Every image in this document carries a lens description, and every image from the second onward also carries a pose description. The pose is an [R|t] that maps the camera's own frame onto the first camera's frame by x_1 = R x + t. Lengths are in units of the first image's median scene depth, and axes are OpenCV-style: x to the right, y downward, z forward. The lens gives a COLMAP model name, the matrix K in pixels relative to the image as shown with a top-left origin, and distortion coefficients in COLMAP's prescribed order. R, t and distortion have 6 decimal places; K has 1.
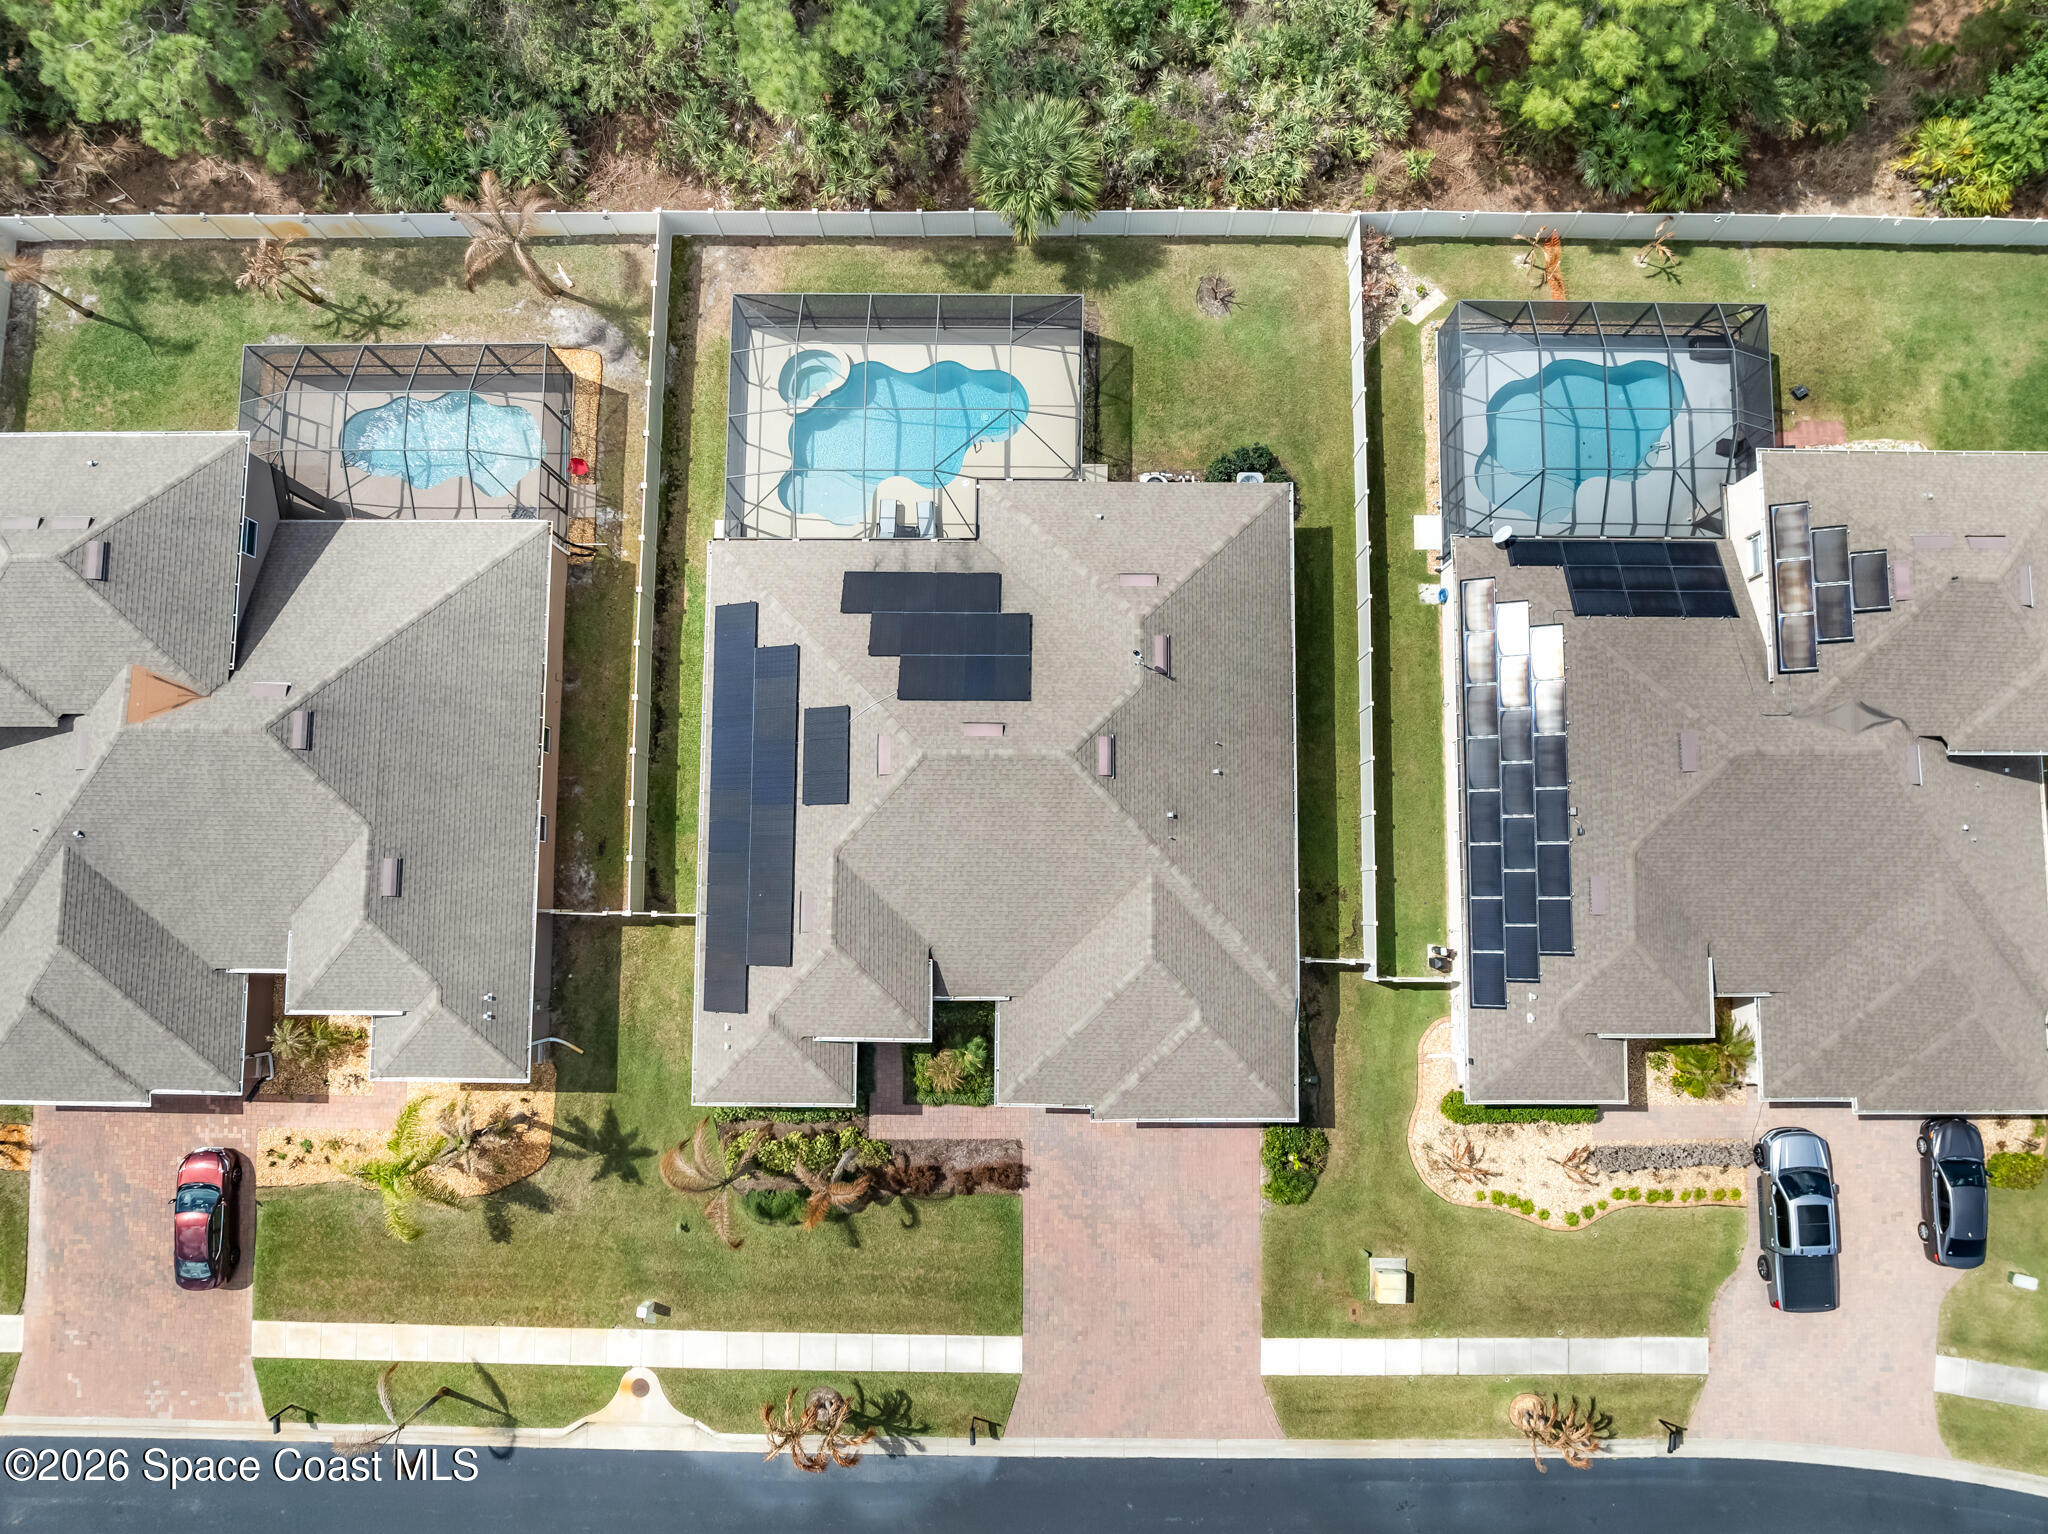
lens RADIAL K [[1437.5, 0, 1029.6], [0, 1437.5, 760.3], [0, 0, 1]] dist [-0.031705, -0.003302]
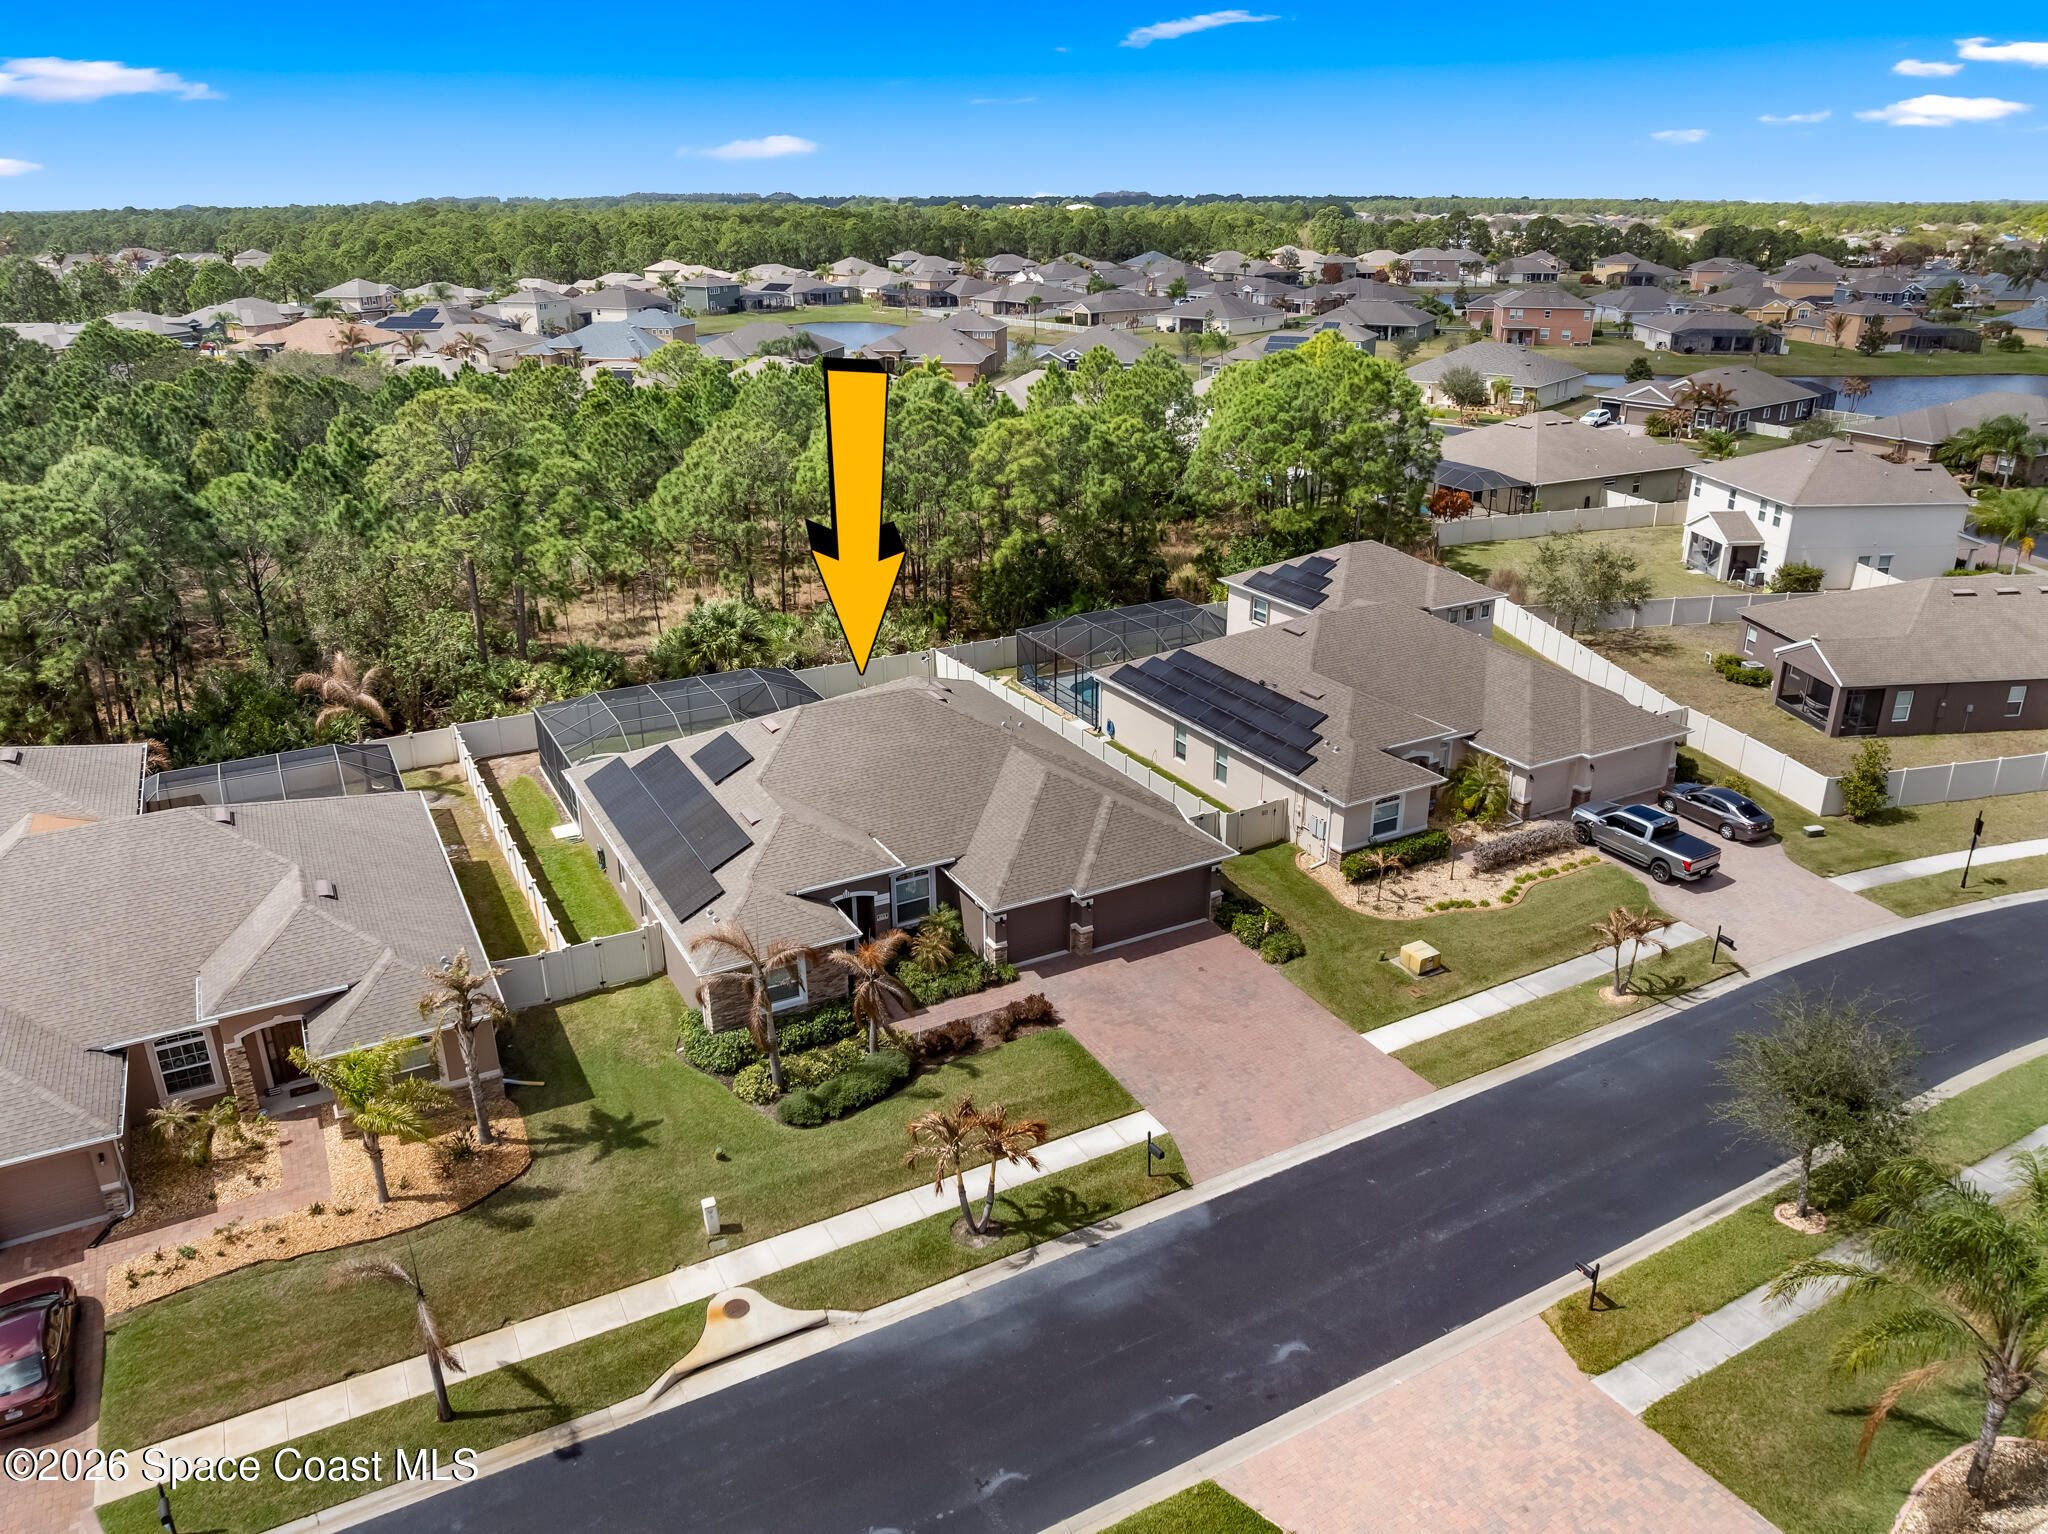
lens RADIAL K [[1436.6, 0, 1040.0], [0, 1436.6, 765.7], [0, 0, 1]] dist [-0.038597, 0.001350]
pose [[0.871172, -0.174672, 0.458856, -0.419912], [0.487937, 0.411855, -0.769605, 0.948333], [-0.054554, 0.894352, 0.444026, 0.435436]]
